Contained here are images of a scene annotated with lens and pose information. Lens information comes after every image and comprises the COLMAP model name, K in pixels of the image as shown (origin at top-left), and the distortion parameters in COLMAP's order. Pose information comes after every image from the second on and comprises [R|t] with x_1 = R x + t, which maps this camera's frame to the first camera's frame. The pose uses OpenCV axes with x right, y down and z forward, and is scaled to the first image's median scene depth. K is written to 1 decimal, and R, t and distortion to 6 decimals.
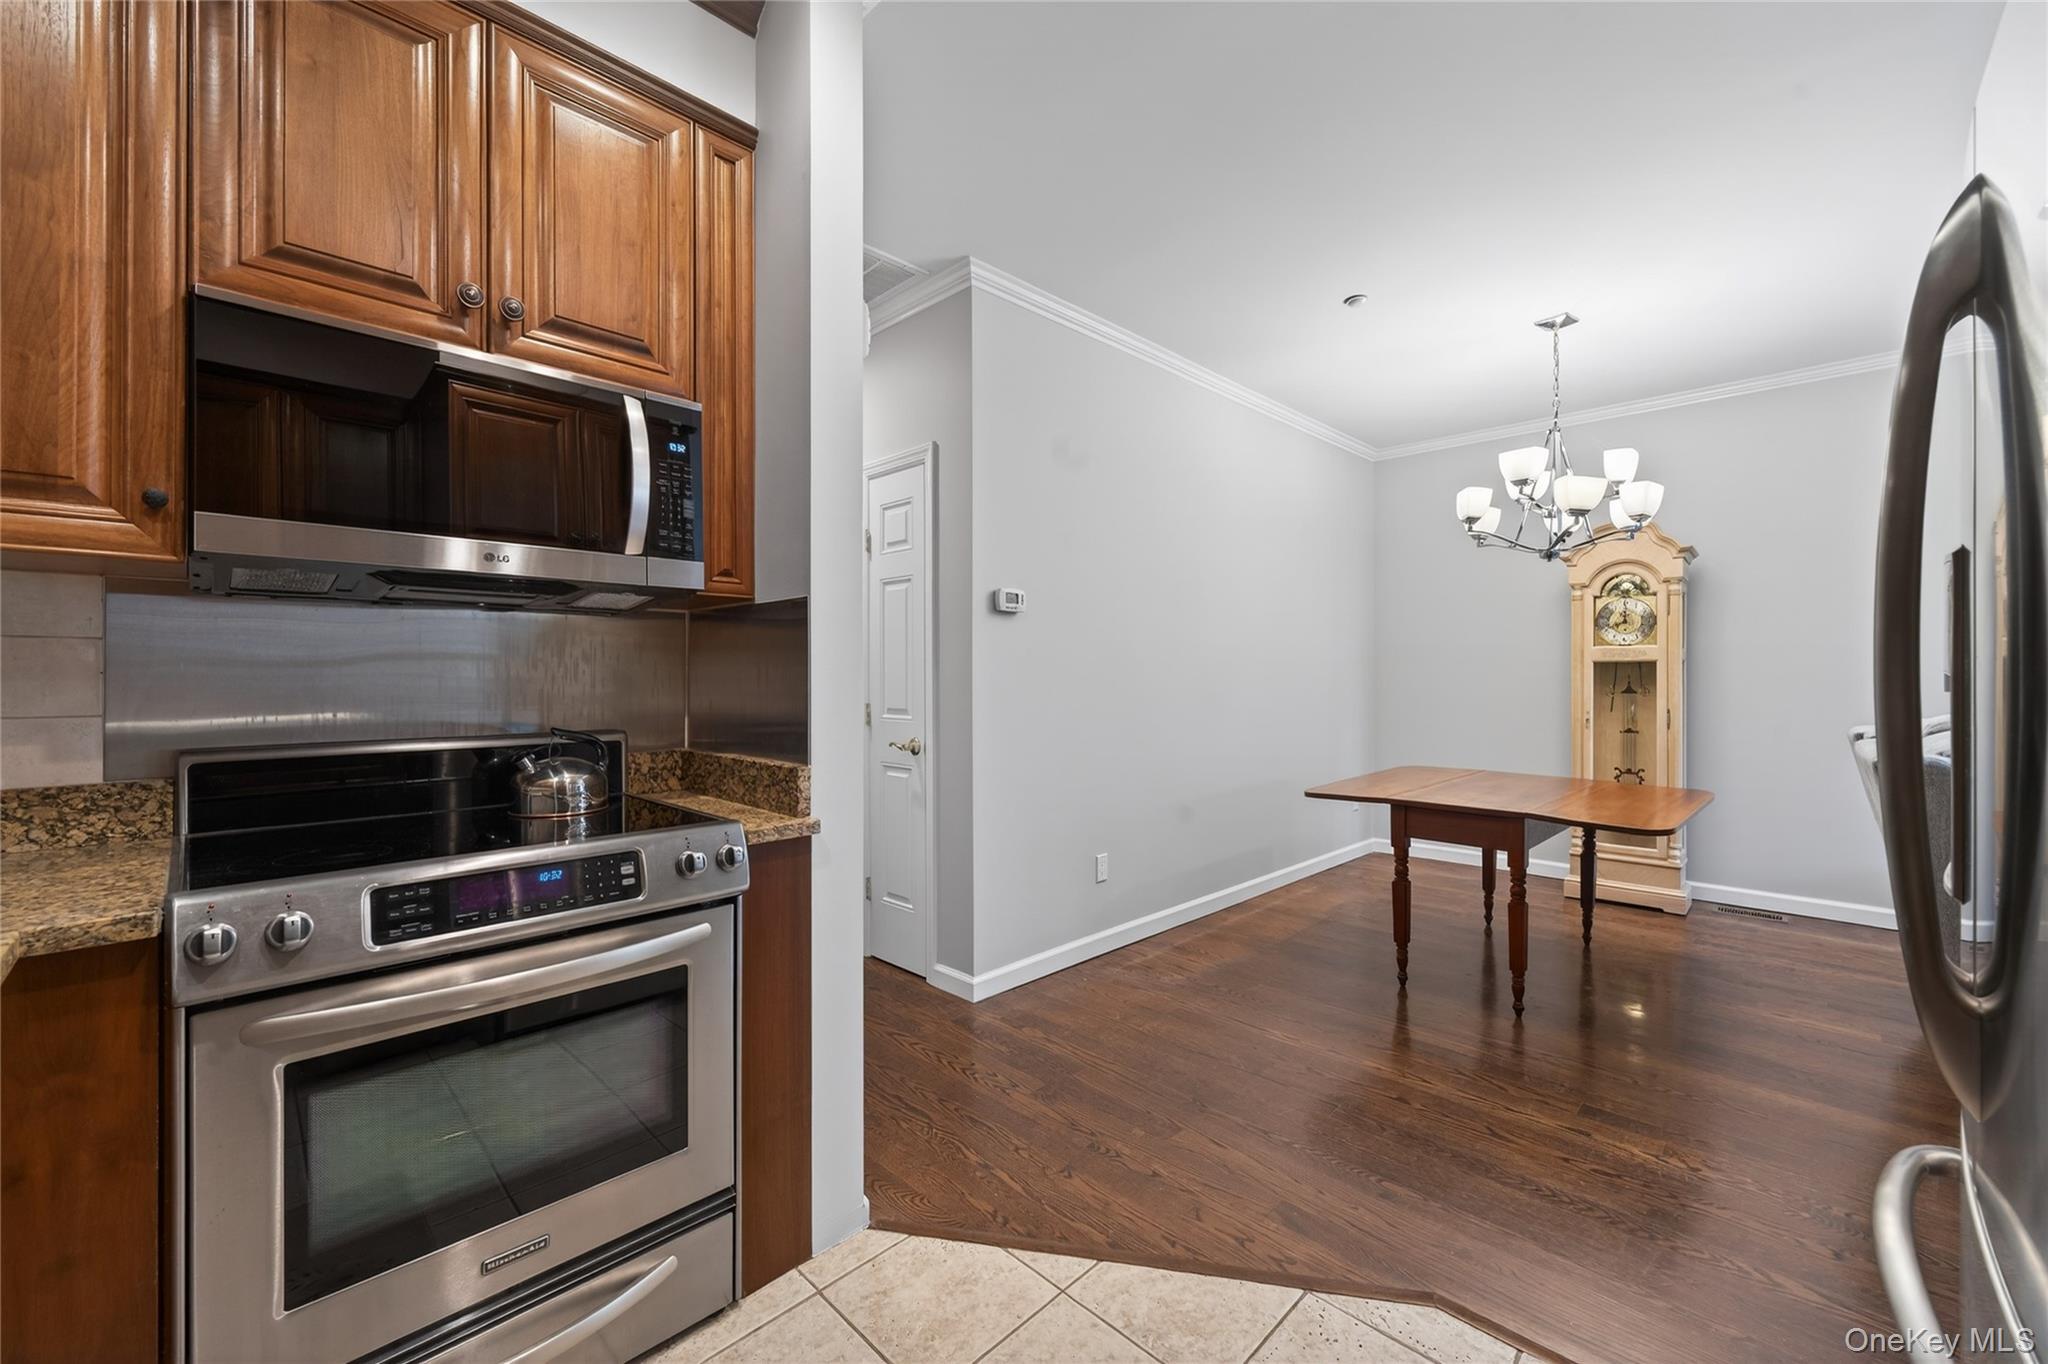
lens RADIAL K [[830.1, 0, 1033.9], [0, 830.1, 678.0], [0, 0, 1]] dist [0.000322, 0.000516]
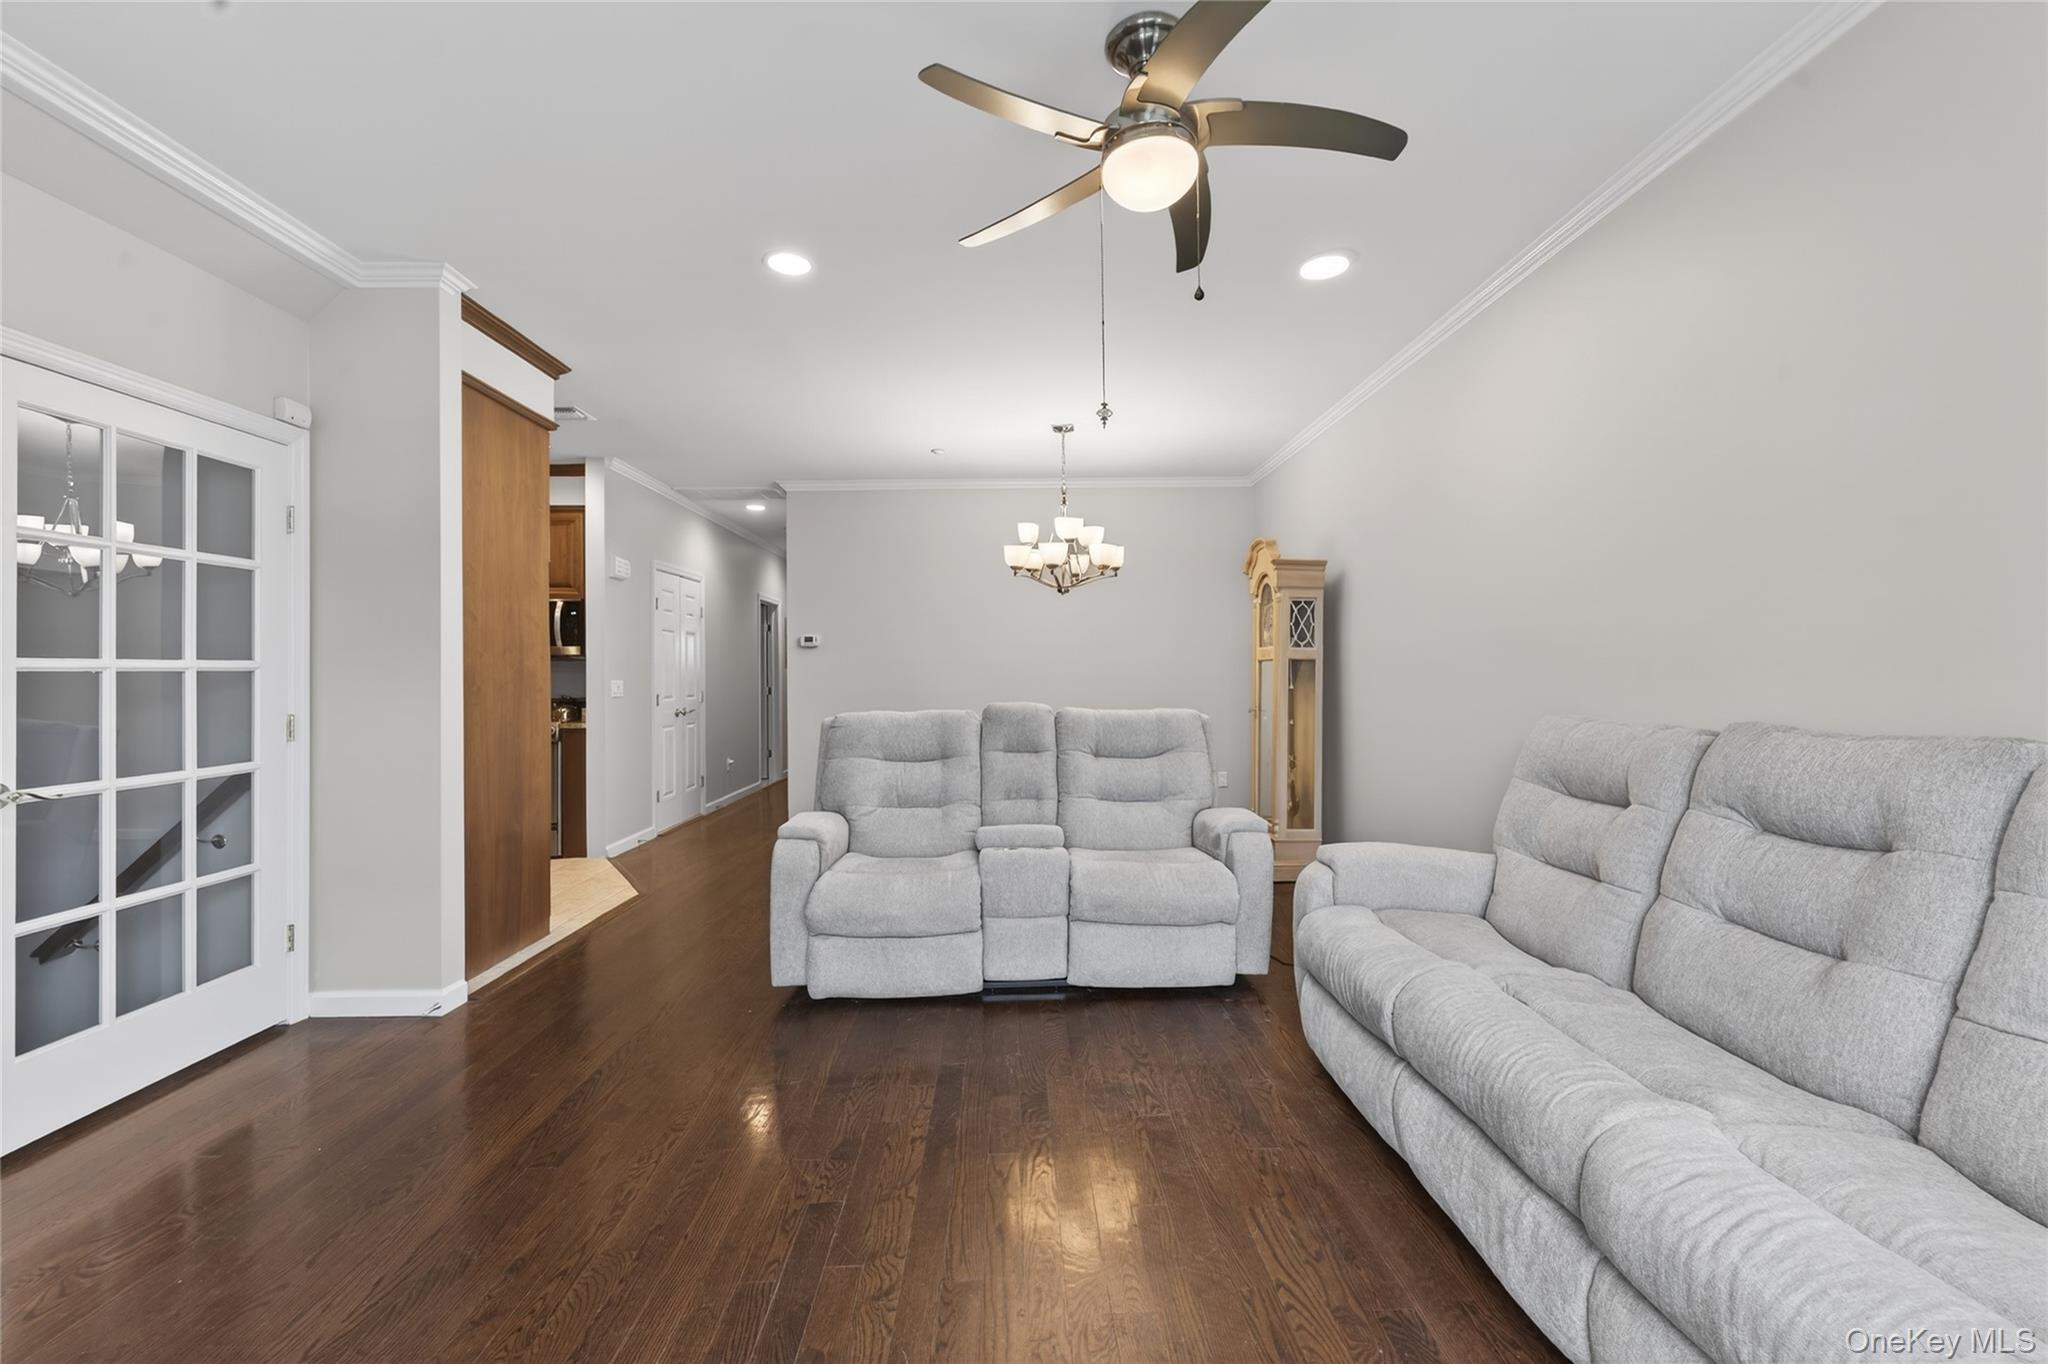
lens RADIAL K [[830.1, 0, 1038.0], [0, 830.1, 668.6], [0, 0, 1]] dist [0.000322, 0.000516]
pose [[0.722696, -0.014370, -0.691017, 1.334092], [0.010146, 0.999897, -0.010182, 0.000264], [0.691092, 0.000347, 0.722767, -0.057286]]
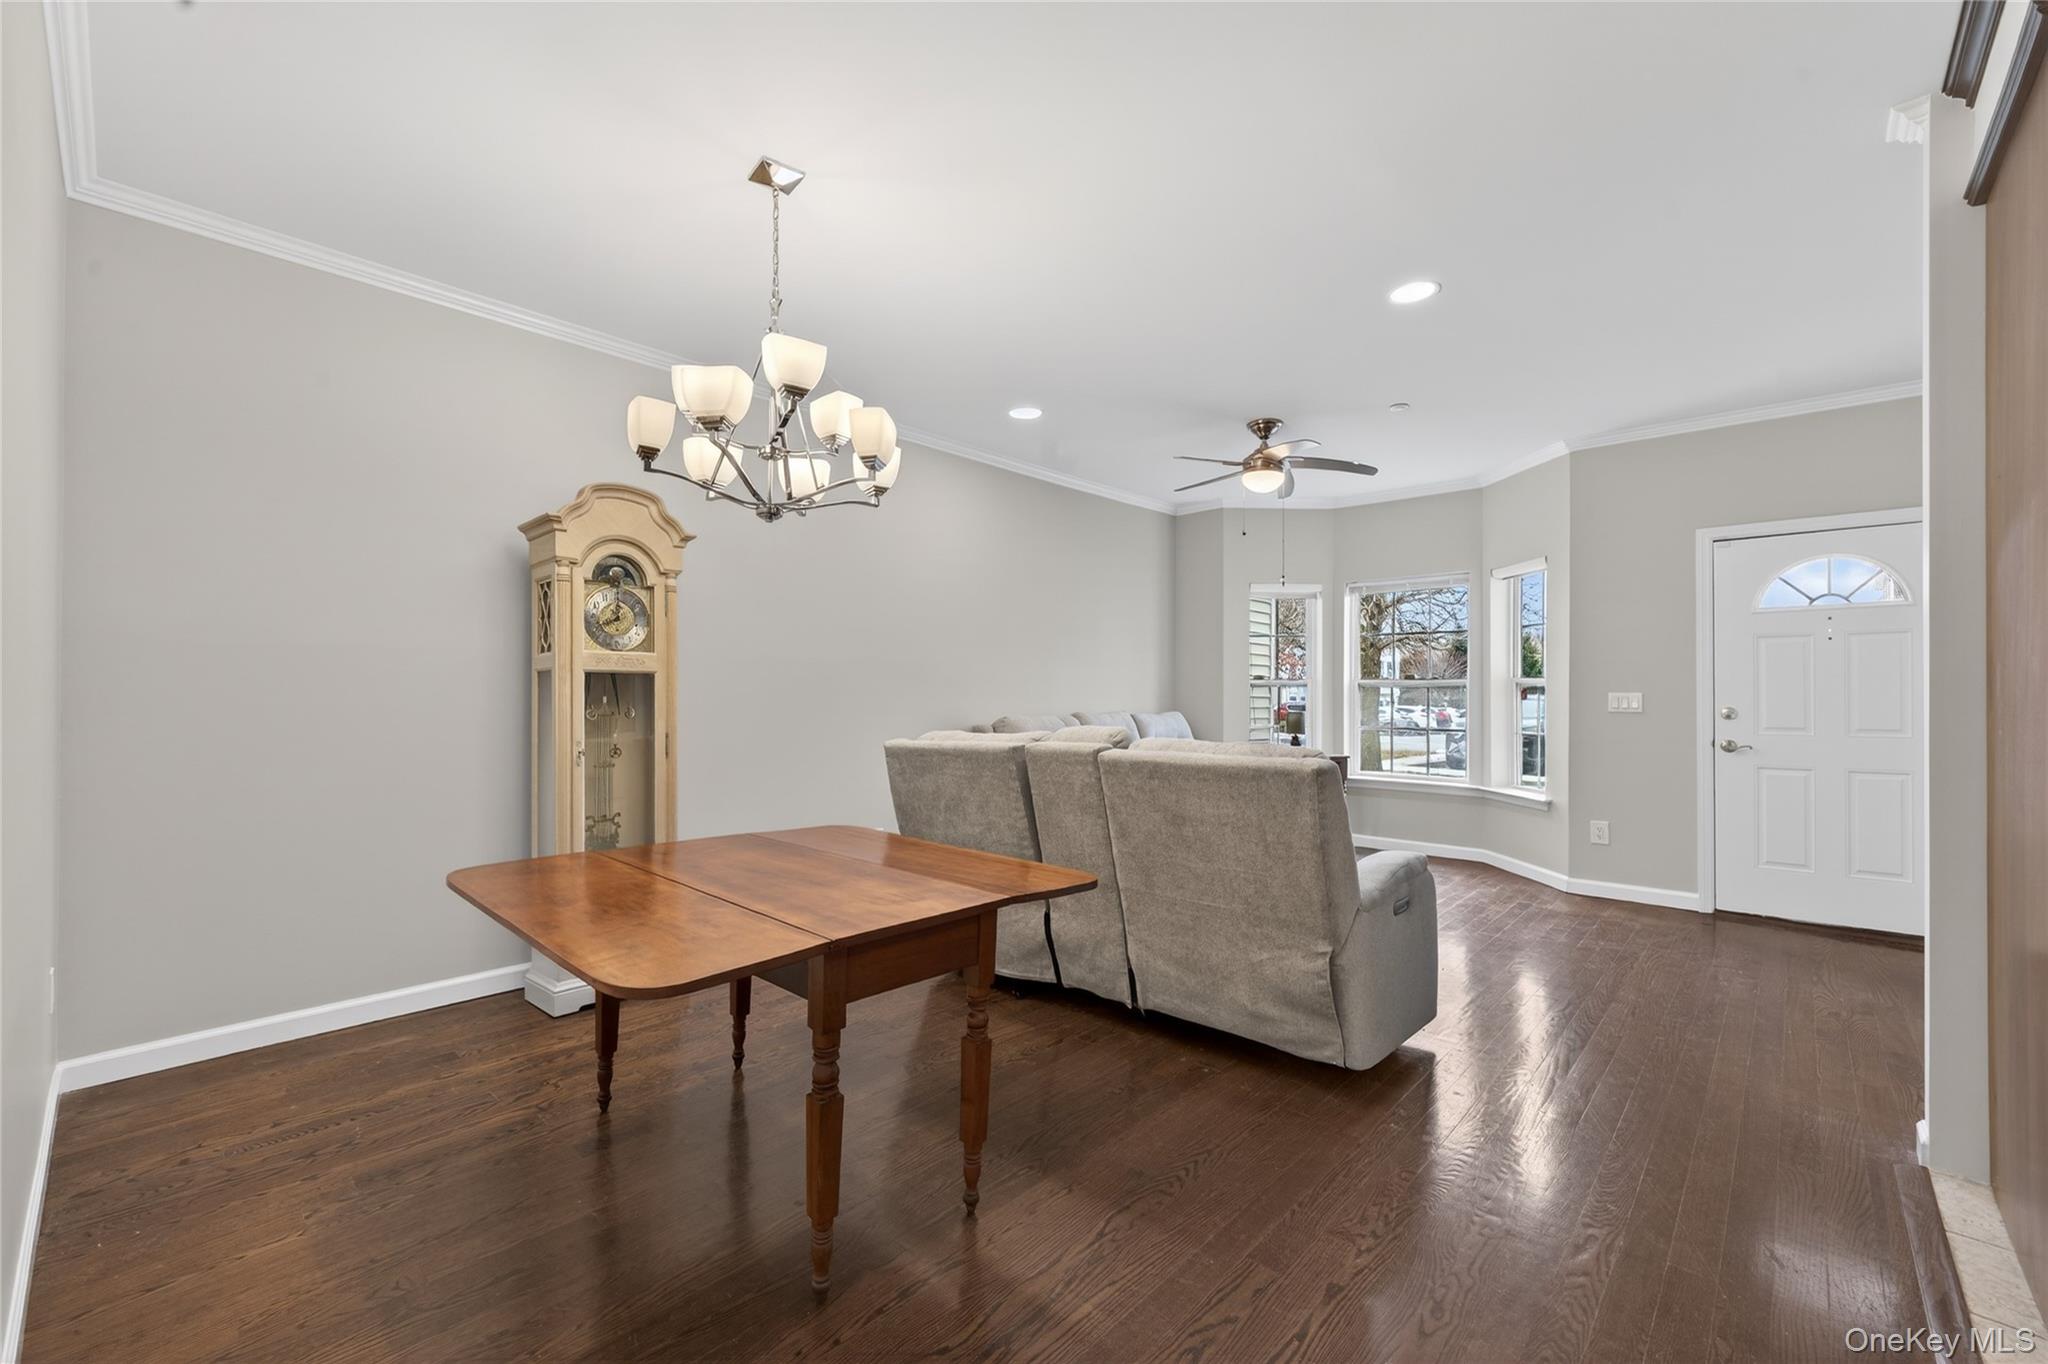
lens RADIAL K [[830.1, 0, 1011.7], [0, 830.1, 695.6], [0, 0, 1]] dist [0.000322, 0.000516]
pose [[-0.014792, -0.000089, 0.999891, -0.049853], [-0.000761, 1.000000, 0.000078, 0.001813], [-0.999890, -0.000760, -0.014792, 0.683935]]
